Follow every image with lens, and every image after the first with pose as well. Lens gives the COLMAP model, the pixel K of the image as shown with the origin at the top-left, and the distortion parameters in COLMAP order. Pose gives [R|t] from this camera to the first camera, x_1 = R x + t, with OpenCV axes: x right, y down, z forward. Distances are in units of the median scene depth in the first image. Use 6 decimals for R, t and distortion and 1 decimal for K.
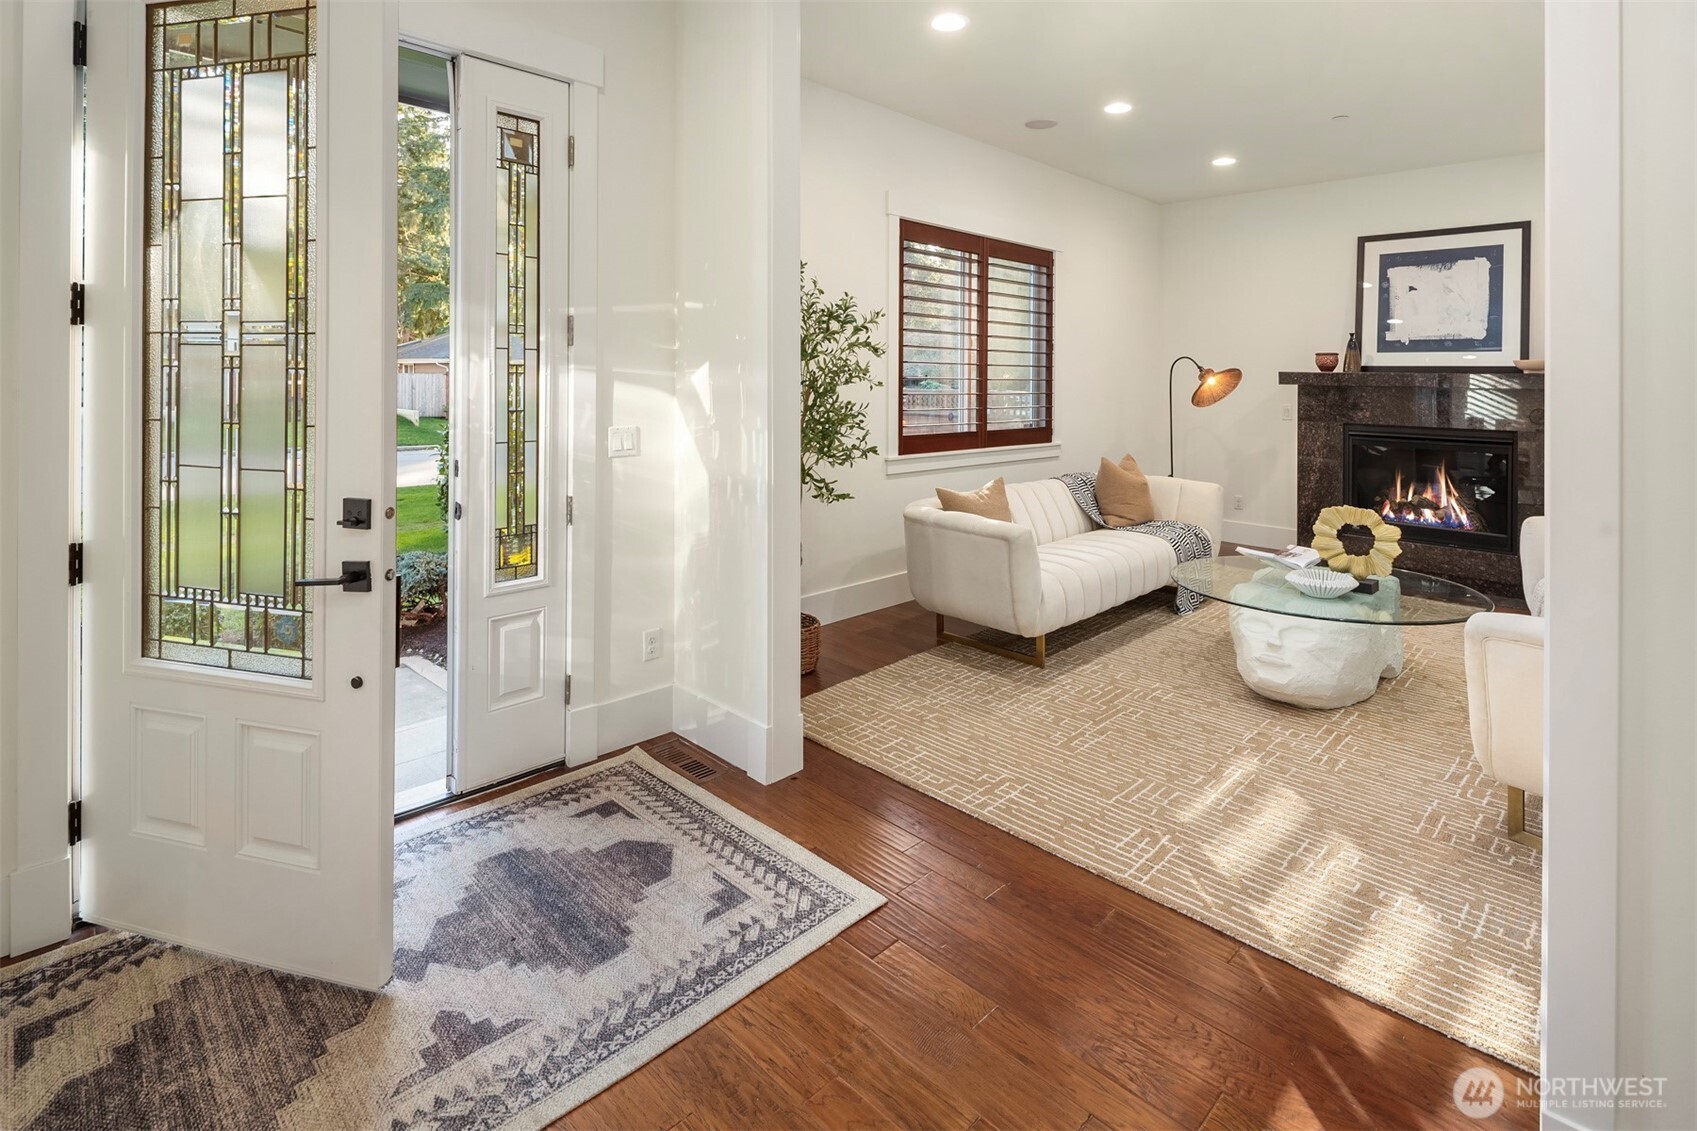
lens RADIAL K [[810.4, 0, 848.5], [0, 810.4, 565.5], [0, 0, 1]] dist [0.002295, -0.000047]
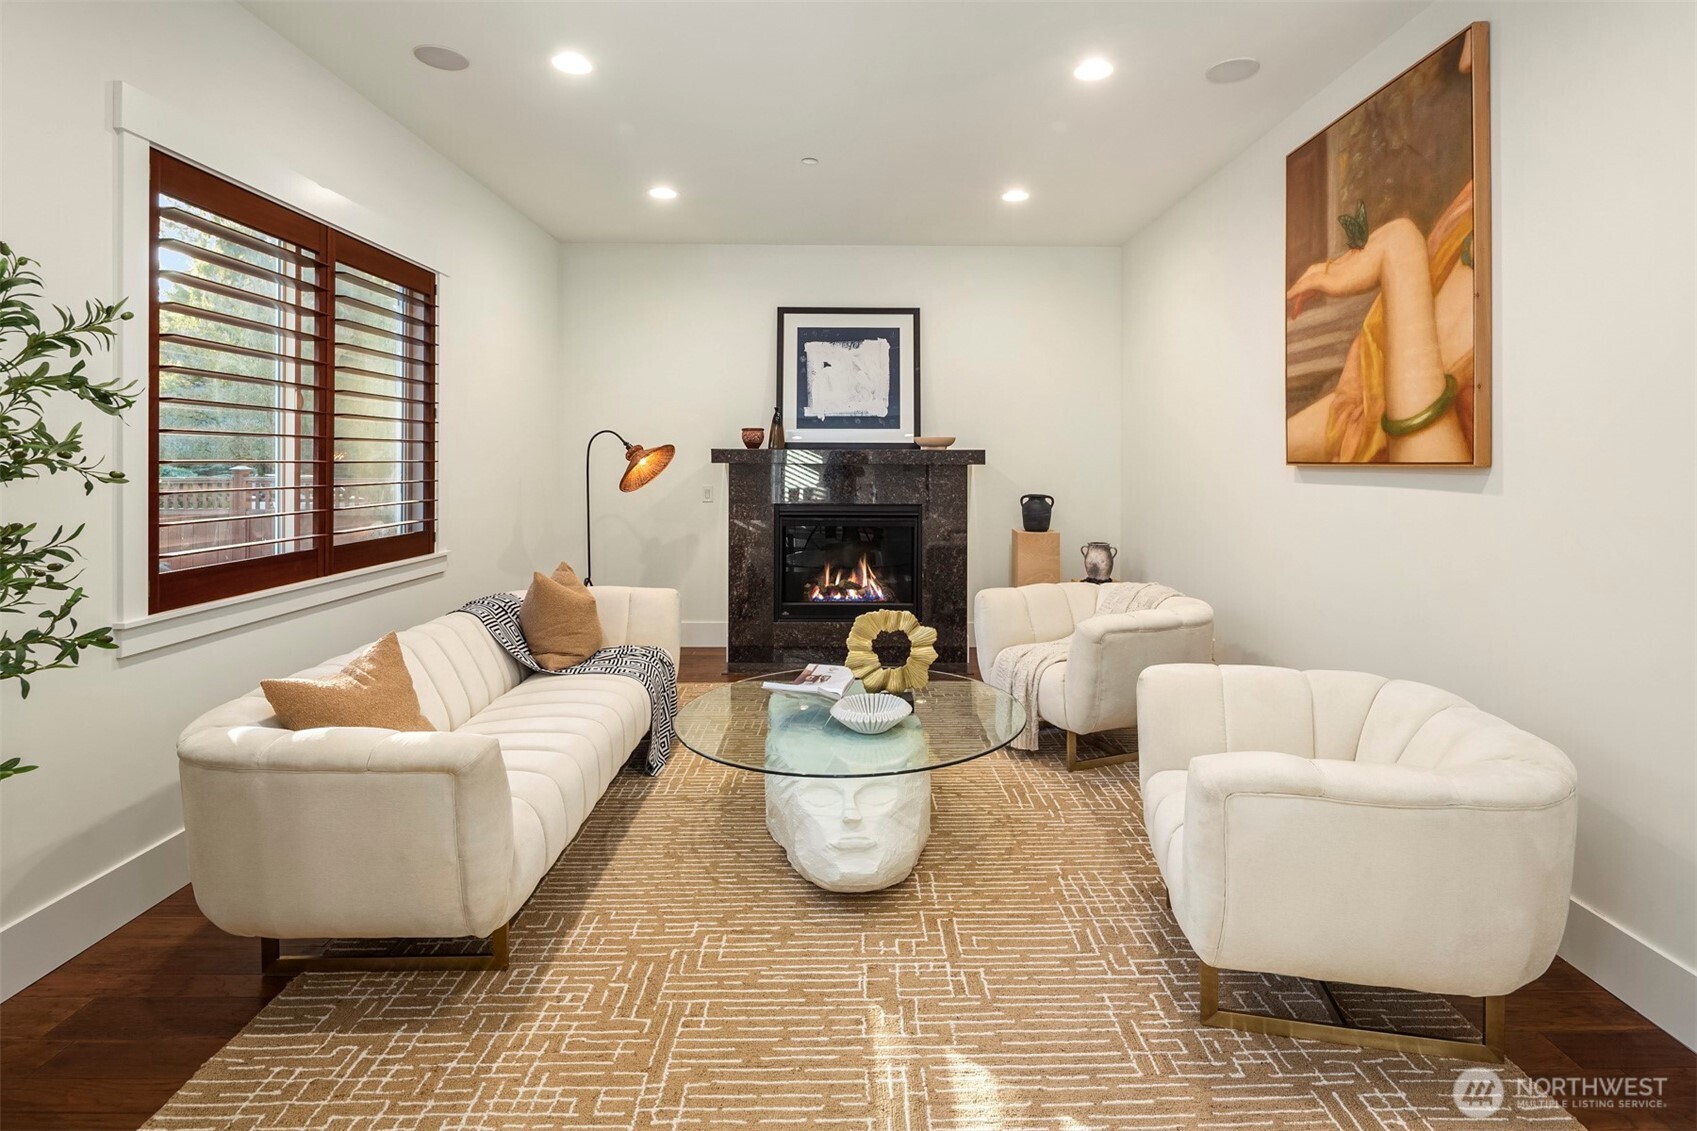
lens RADIAL K [[852.0, 0, 852.9], [0, 852.0, 453.5], [0, 0, 1]] dist [-0.000803, -0.002043]
pose [[0.703140, -0.006466, 0.711022, -0.004297], [0.168948, 0.972841, -0.158228, -0.077740], [-0.690689, 0.231383, 0.685136, 0.330111]]
